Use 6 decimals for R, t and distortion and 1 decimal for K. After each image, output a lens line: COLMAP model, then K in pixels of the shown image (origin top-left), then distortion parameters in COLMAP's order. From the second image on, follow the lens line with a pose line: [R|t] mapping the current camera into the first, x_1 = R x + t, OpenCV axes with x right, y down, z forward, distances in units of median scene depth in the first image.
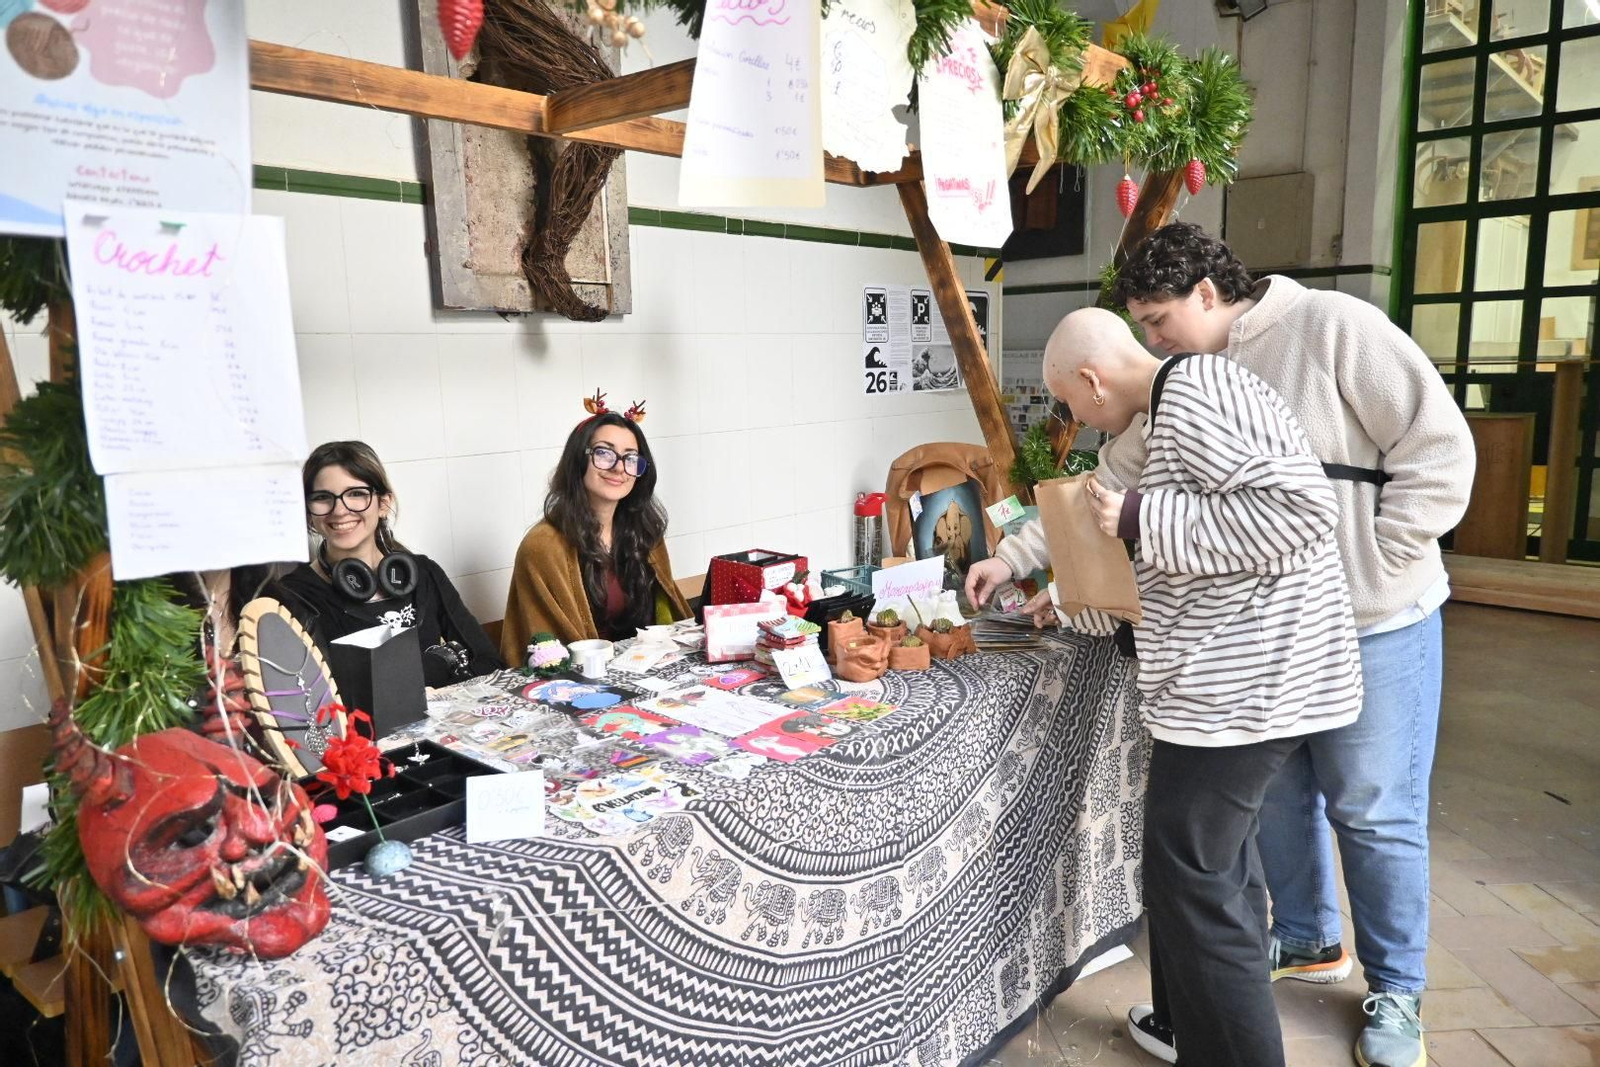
lens RADIAL K [[1087.6, 0, 800.9], [0, 1087.6, 527.9], [0, 0, 1]] dist [-0.002496, -0.001226]
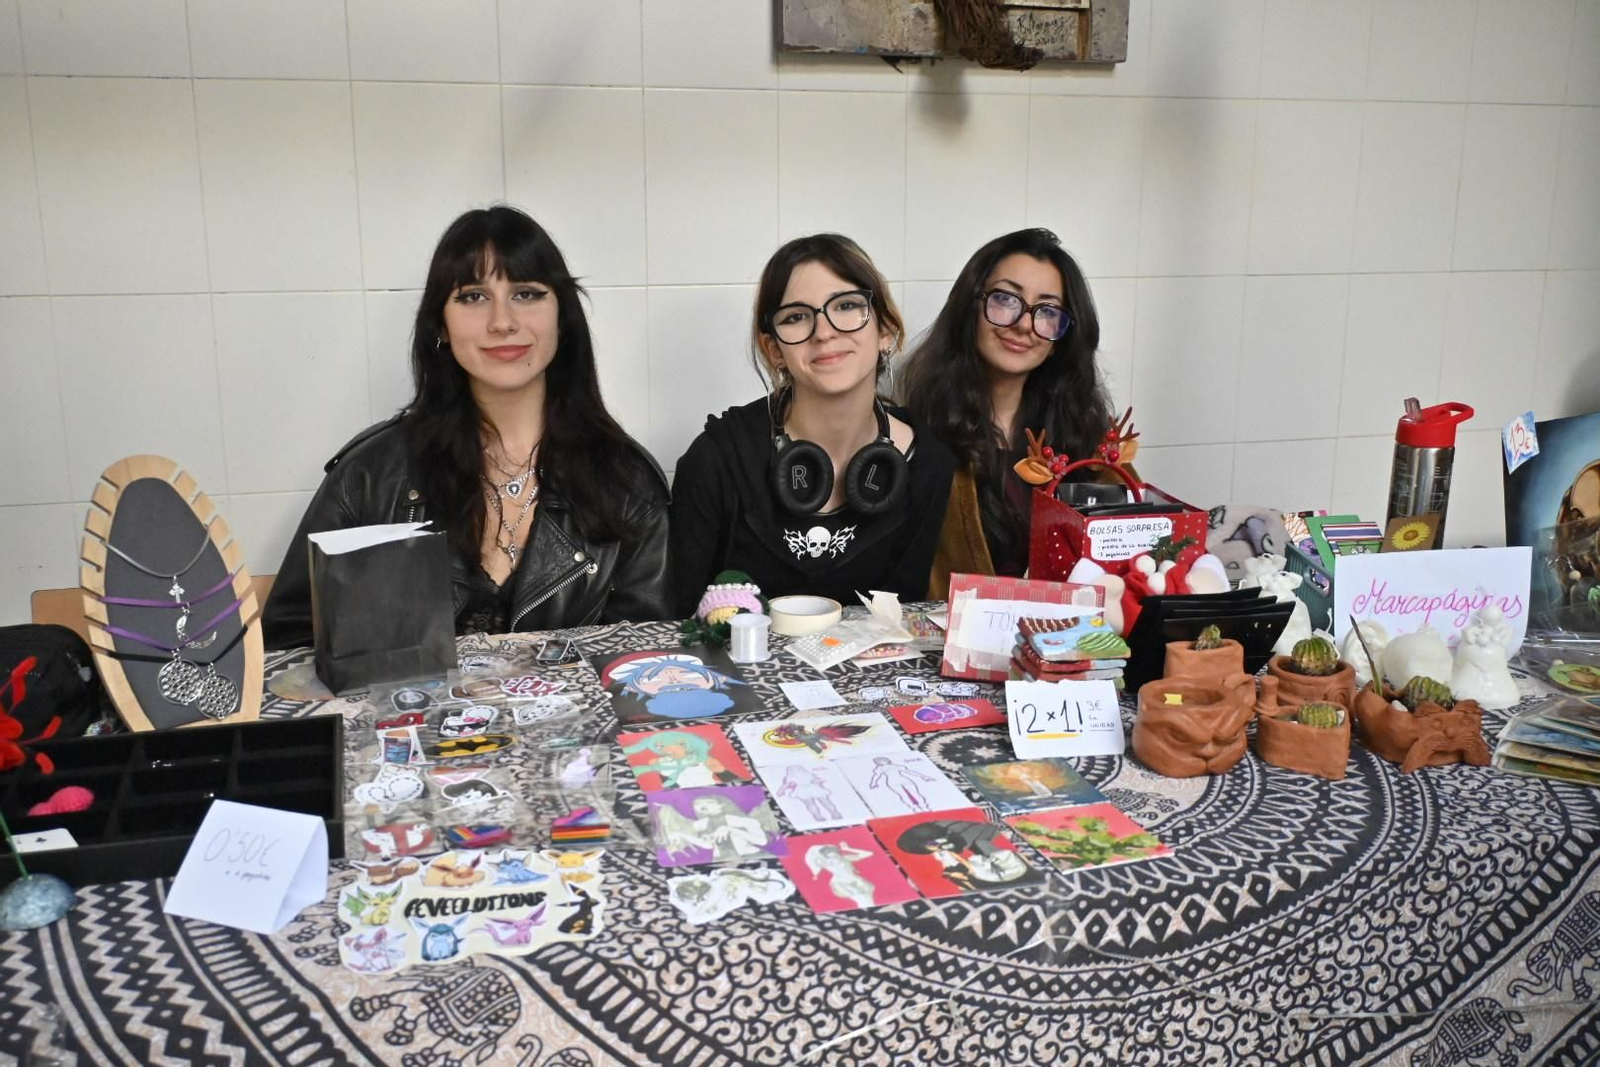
lens RADIAL K [[1490.9, 0, 799.5], [0, 1490.9, 536.3], [0, 0, 1]] dist [-0.009987, 0.000000]
pose [[0.845604, 0.150027, -0.512294, 0.264651], [-0.106557, 0.987819, 0.113401, -0.026766], [0.523067, -0.041304, 0.851290, 0.369890]]
